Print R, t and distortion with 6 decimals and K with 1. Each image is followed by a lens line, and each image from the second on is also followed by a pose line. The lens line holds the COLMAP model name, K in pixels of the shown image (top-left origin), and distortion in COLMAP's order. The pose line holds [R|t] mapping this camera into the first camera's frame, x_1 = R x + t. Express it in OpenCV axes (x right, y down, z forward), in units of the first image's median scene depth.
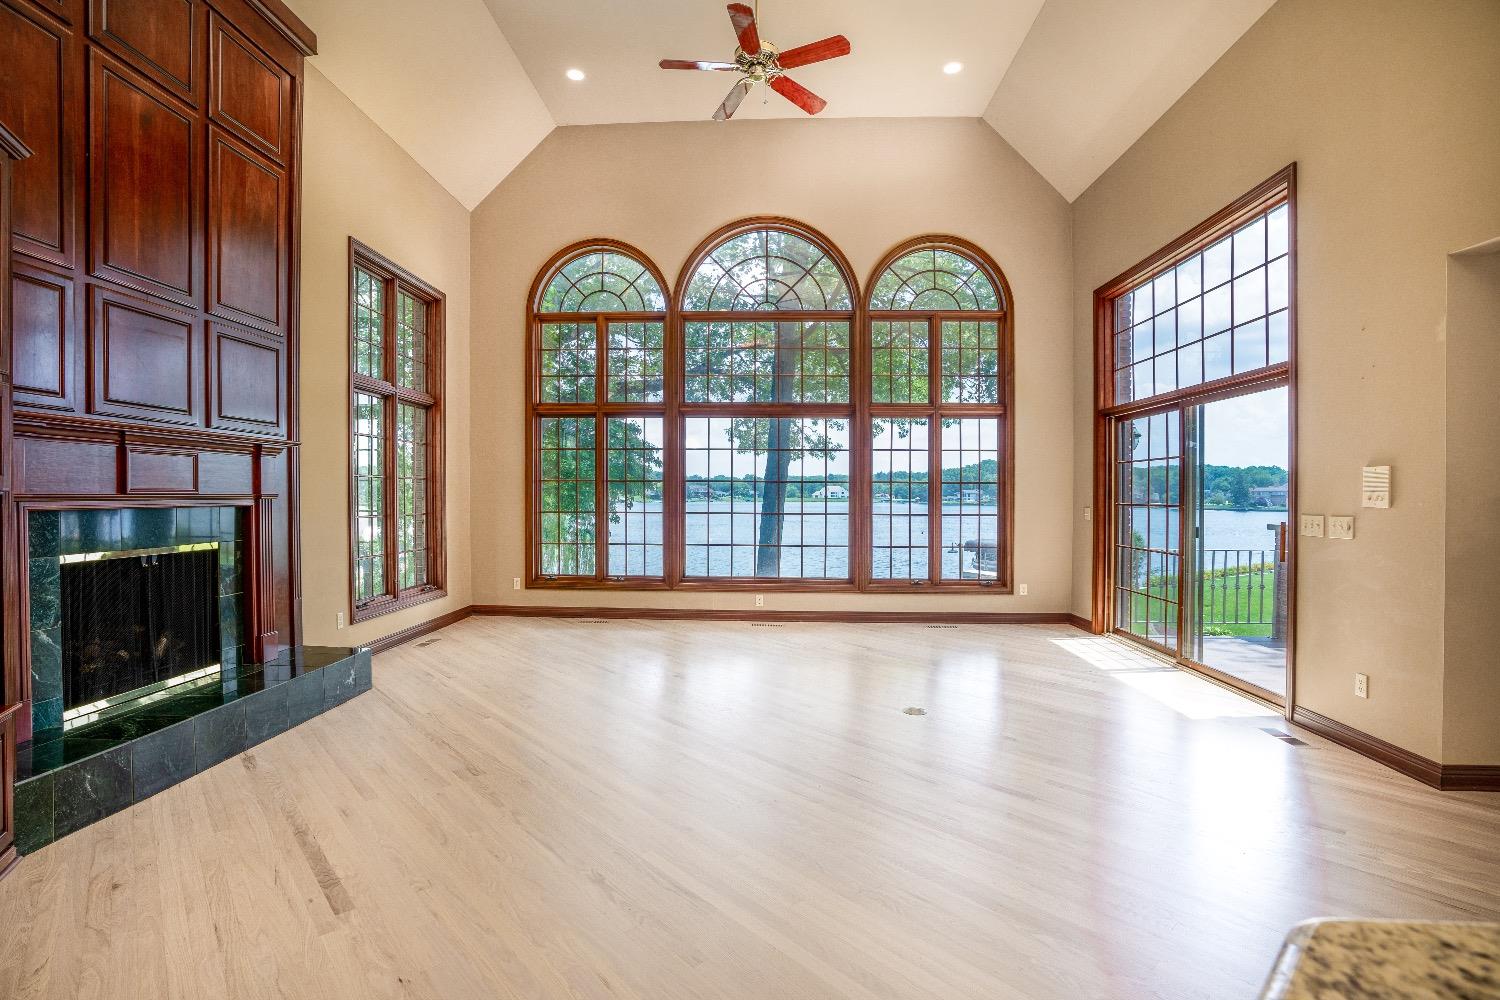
lens RADIAL K [[692.2, 0, 747.1], [0, 692.2, 510.3], [0, 0, 1]] dist [-0.072564, 0.027180]
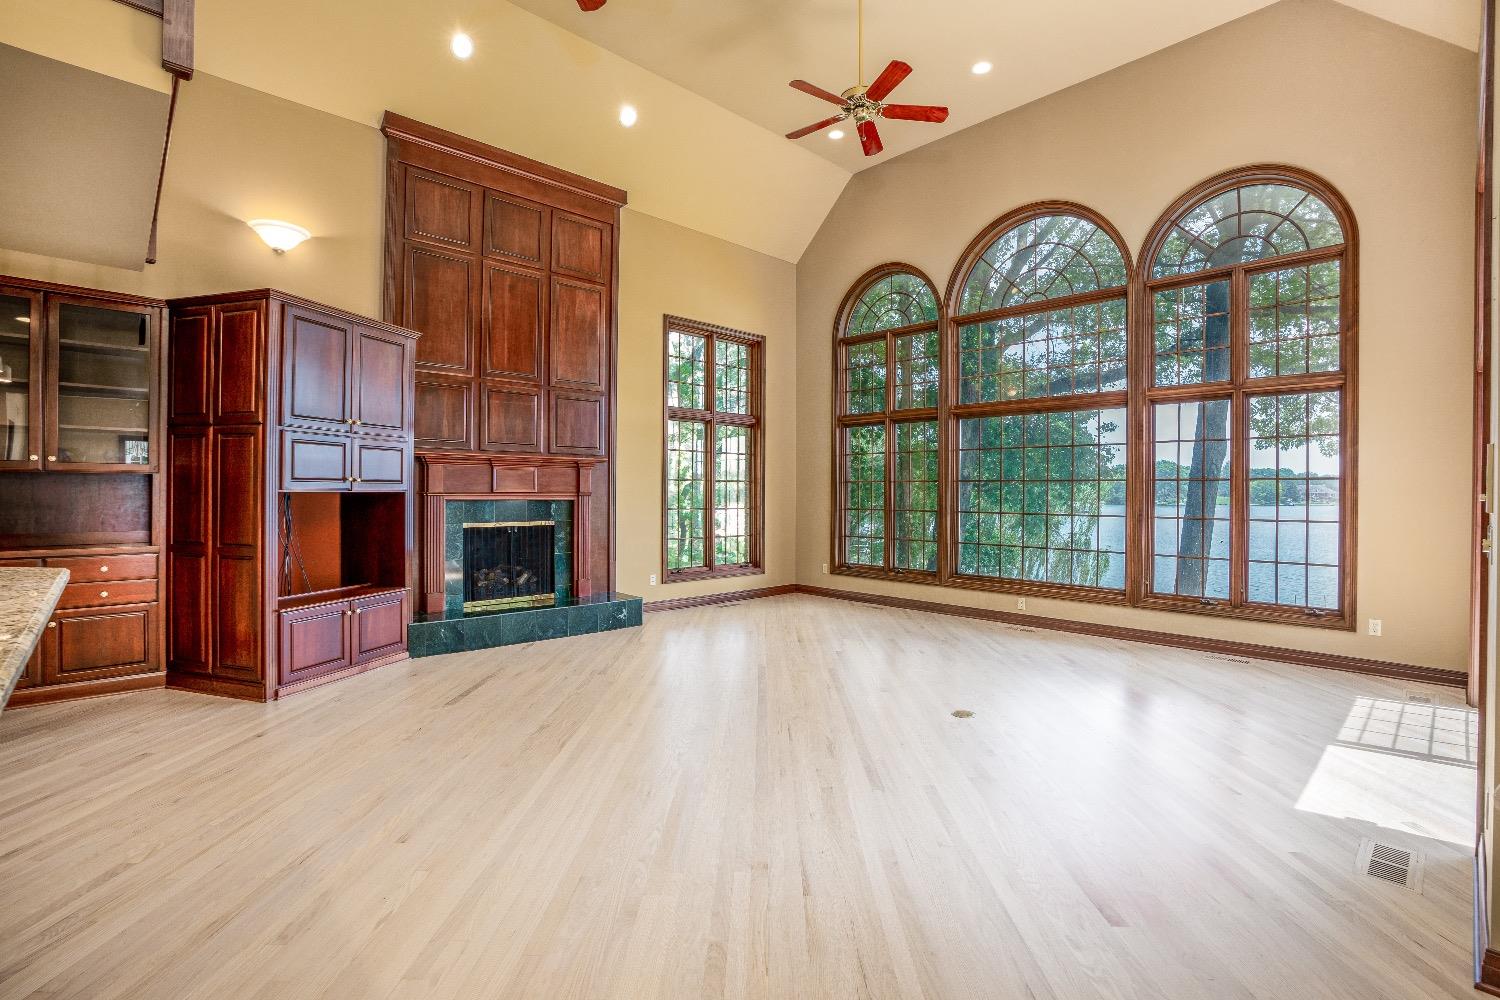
lens RADIAL K [[702.3, 0, 754.9], [0, 702.3, 497.5], [0, 0, 1]] dist [-0.071043, 0.030030]
pose [[0.719283, 0.002819, -0.694711, 0.478282], [-0.018458, 0.999716, -0.015055, 0.003874], [0.694472, 0.023652, 0.719131, 0.052902]]
